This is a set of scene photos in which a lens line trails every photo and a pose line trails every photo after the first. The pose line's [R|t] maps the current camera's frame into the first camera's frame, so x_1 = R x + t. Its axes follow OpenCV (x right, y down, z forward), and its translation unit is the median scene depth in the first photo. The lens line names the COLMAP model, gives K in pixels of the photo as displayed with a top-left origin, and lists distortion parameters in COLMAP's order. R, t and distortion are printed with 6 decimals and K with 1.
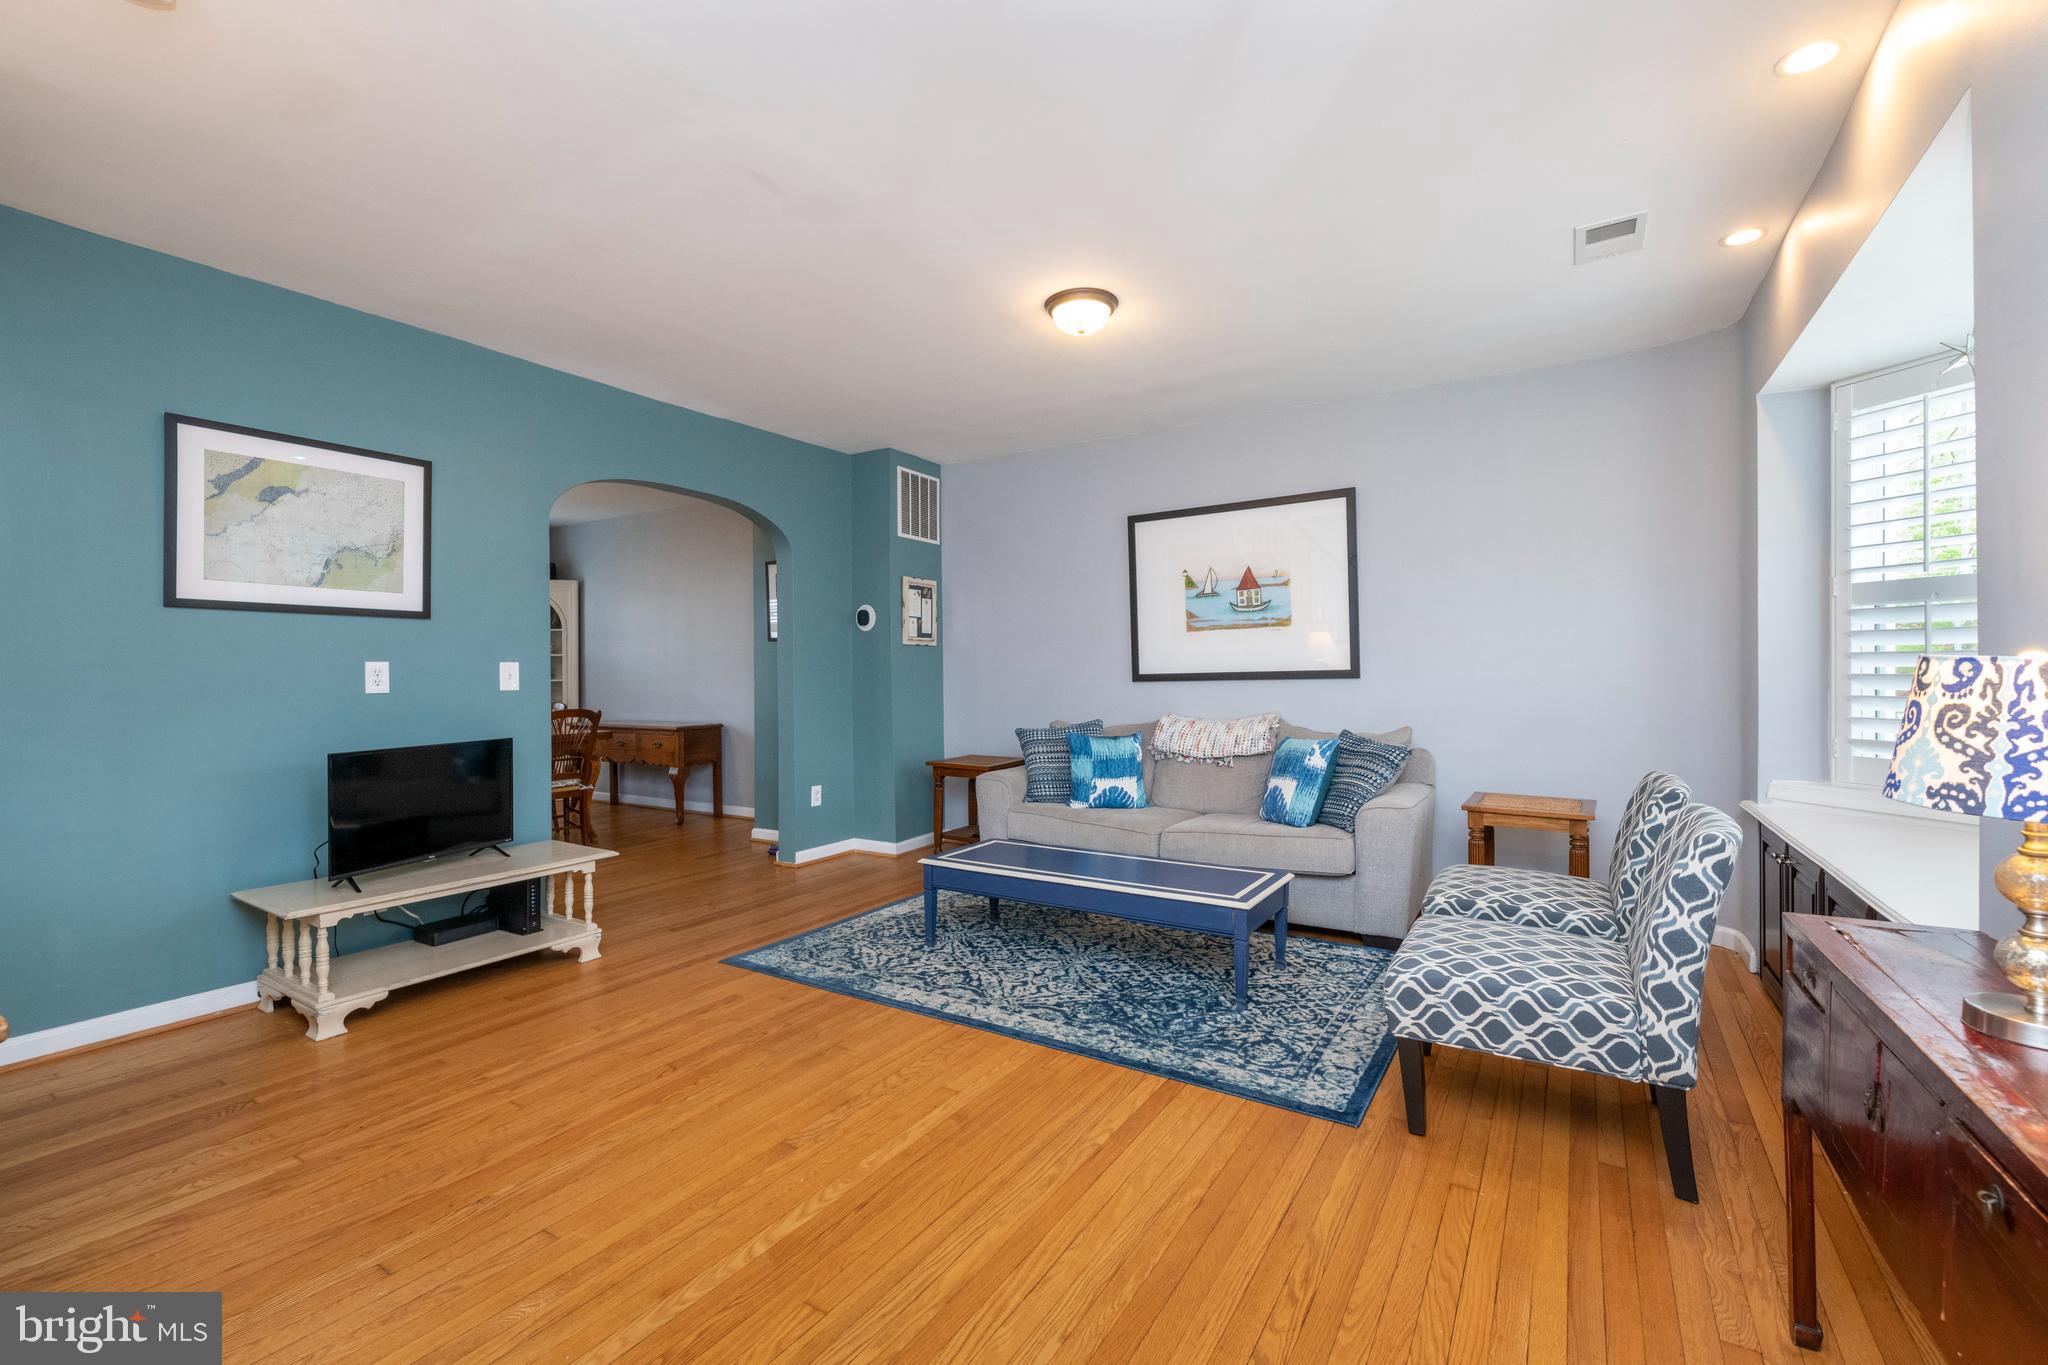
lens RADIAL K [[873.1, 0, 1024.0], [0, 873.1, 682.5], [0, 0, 1]] dist [0.002194, 0.000114]
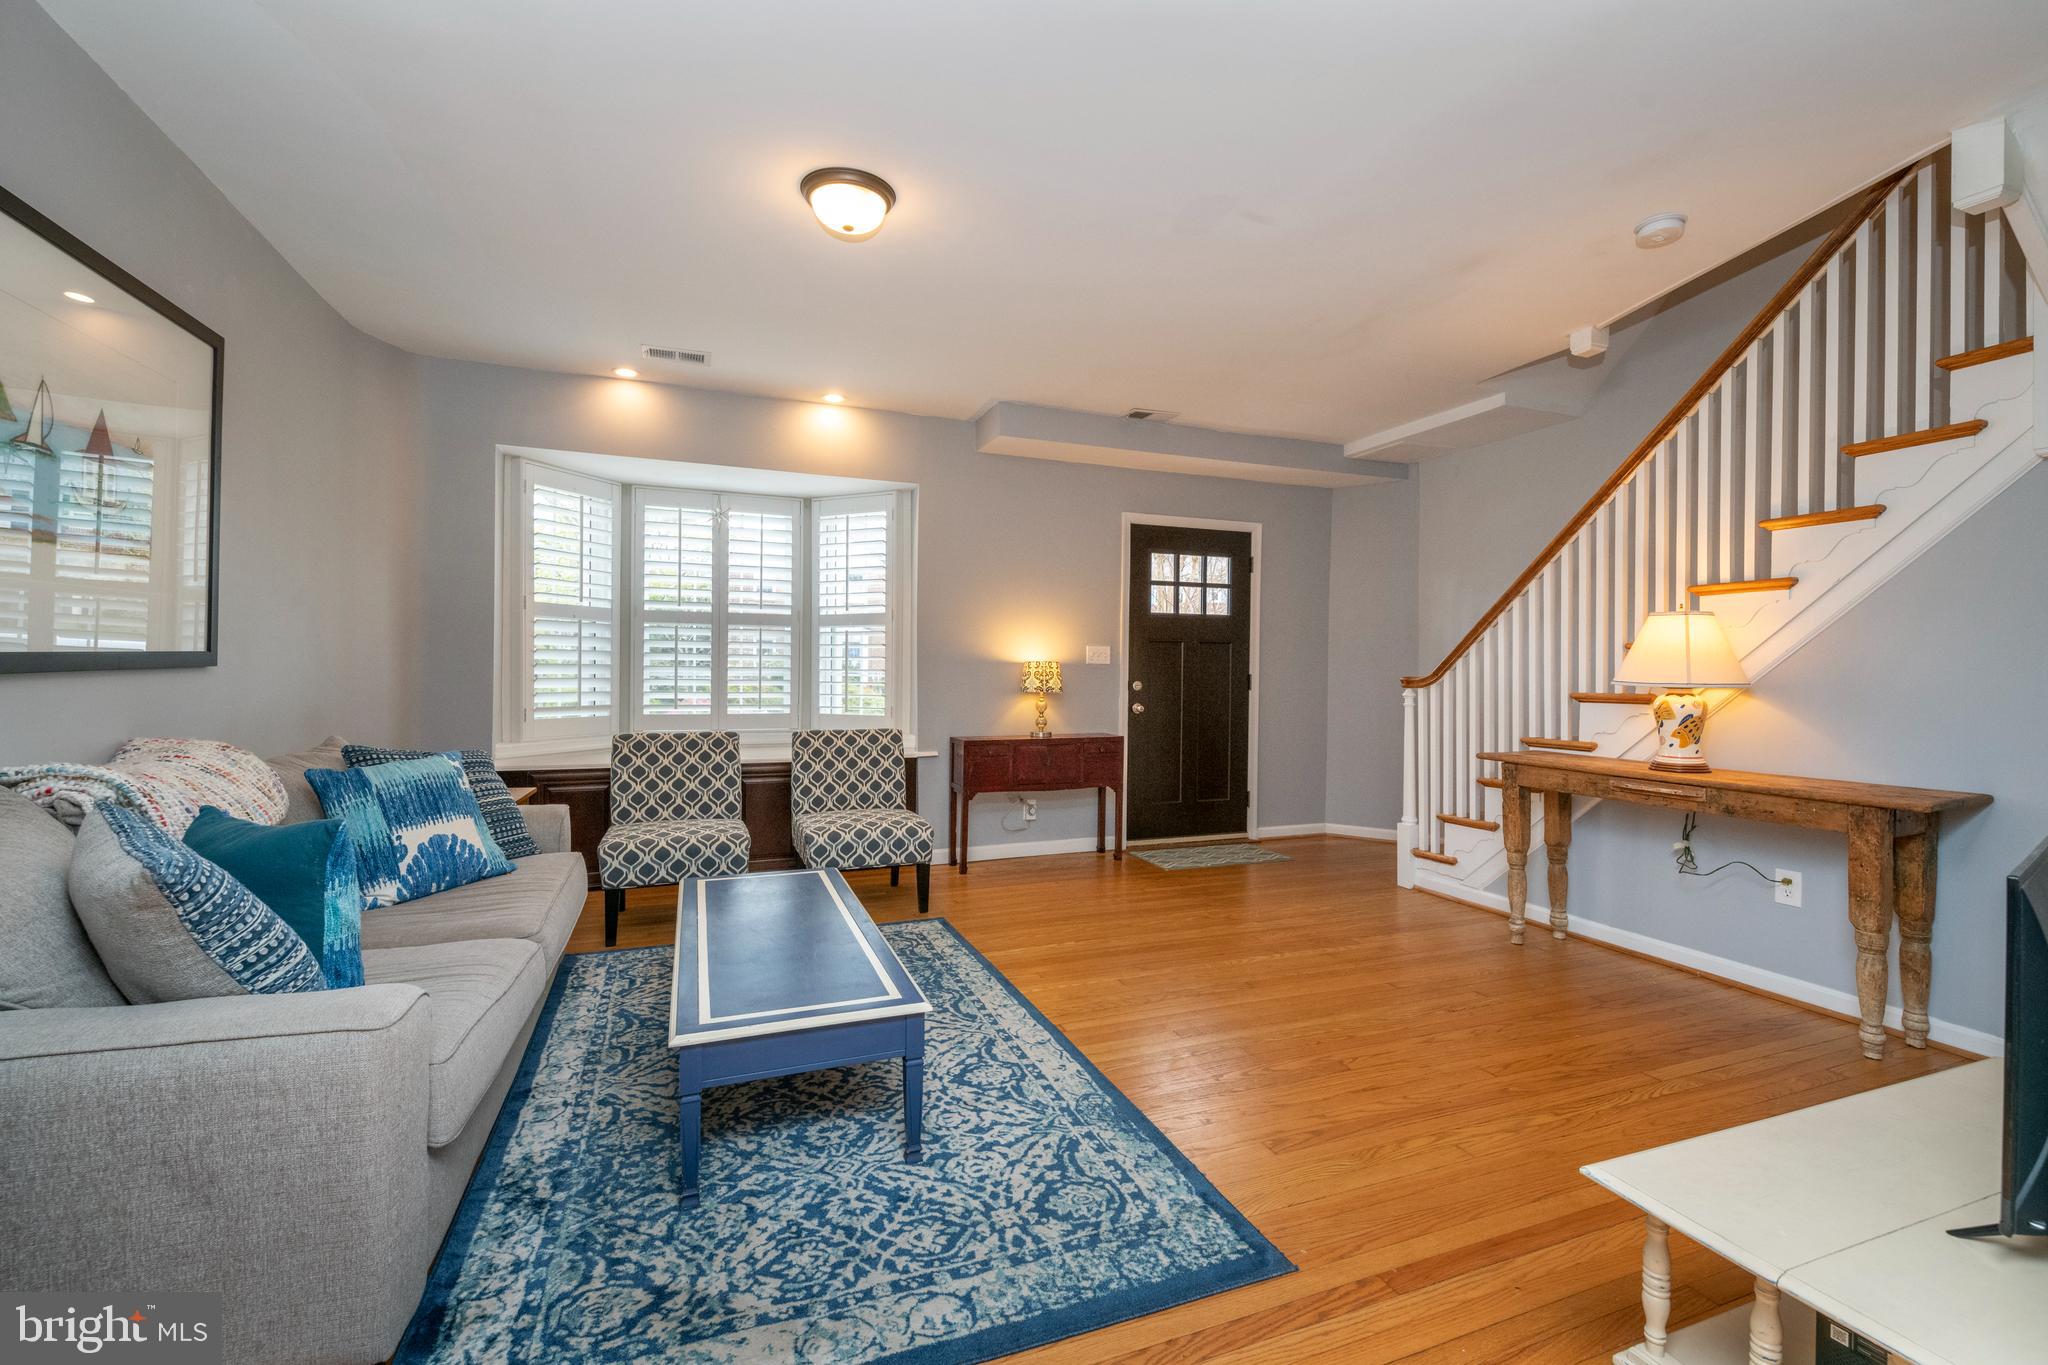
lens RADIAL K [[873.1, 0, 1024.0], [0, 873.1, 682.5], [0, 0, 1]] dist [0.002194, 0.000114]
pose [[-0.803442, -0.013182, 0.595237, -0.544522], [0.000337, 0.999745, 0.022595, -0.009794], [-0.595383, 0.018354, -0.803232, 1.568372]]
